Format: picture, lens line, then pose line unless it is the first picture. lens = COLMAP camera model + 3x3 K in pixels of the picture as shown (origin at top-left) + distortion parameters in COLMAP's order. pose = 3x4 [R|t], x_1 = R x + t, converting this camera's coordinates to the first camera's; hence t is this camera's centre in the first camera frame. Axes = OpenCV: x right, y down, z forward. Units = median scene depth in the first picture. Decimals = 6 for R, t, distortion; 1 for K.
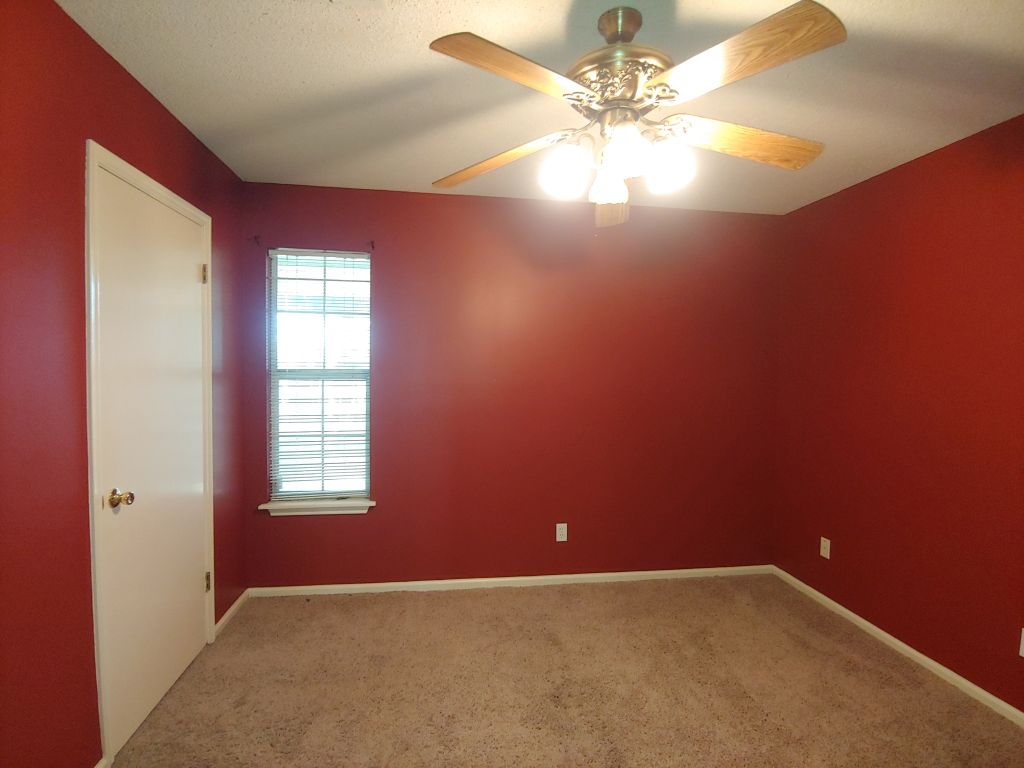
lens RADIAL K [[516.9, 0, 511.0], [0, 516.9, 384.3], [0, 0, 1]] dist [0.000427, -0.008102]
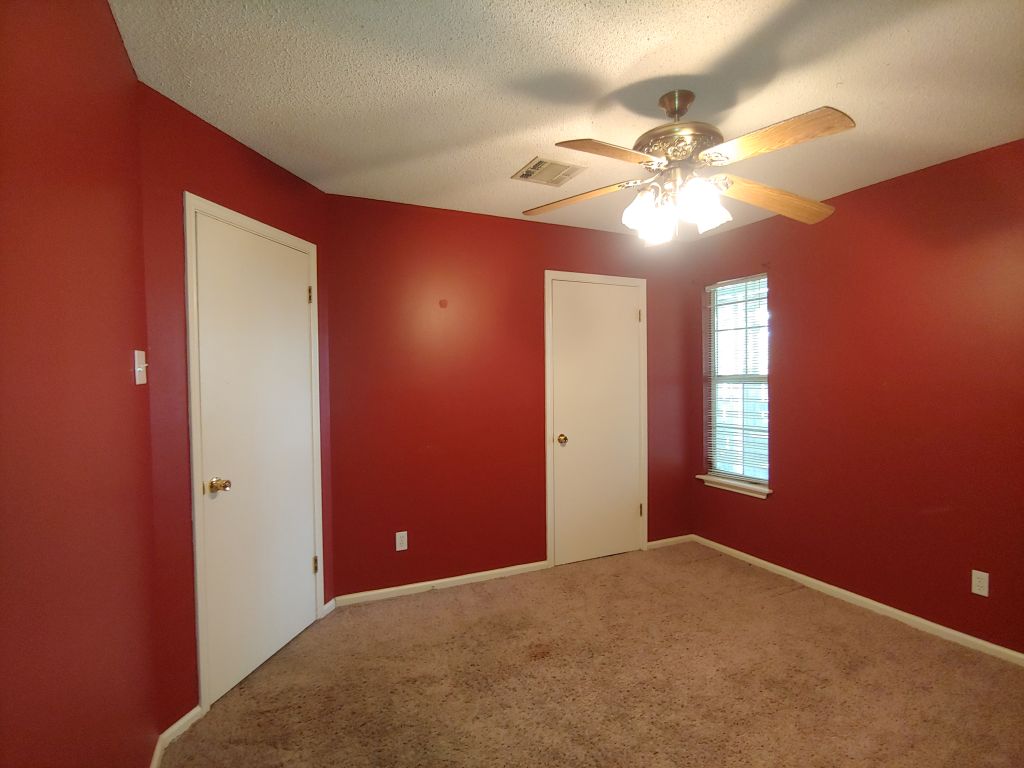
lens RADIAL K [[516.9, 0, 511.0], [0, 516.9, 384.3], [0, 0, 1]] dist [0.000427, -0.008102]
pose [[0.296203, 0.000667, -0.955125, 0.646638], [-0.019093, 0.999804, -0.005223, 0.010959], [0.954934, 0.019783, 0.296157, 0.116334]]
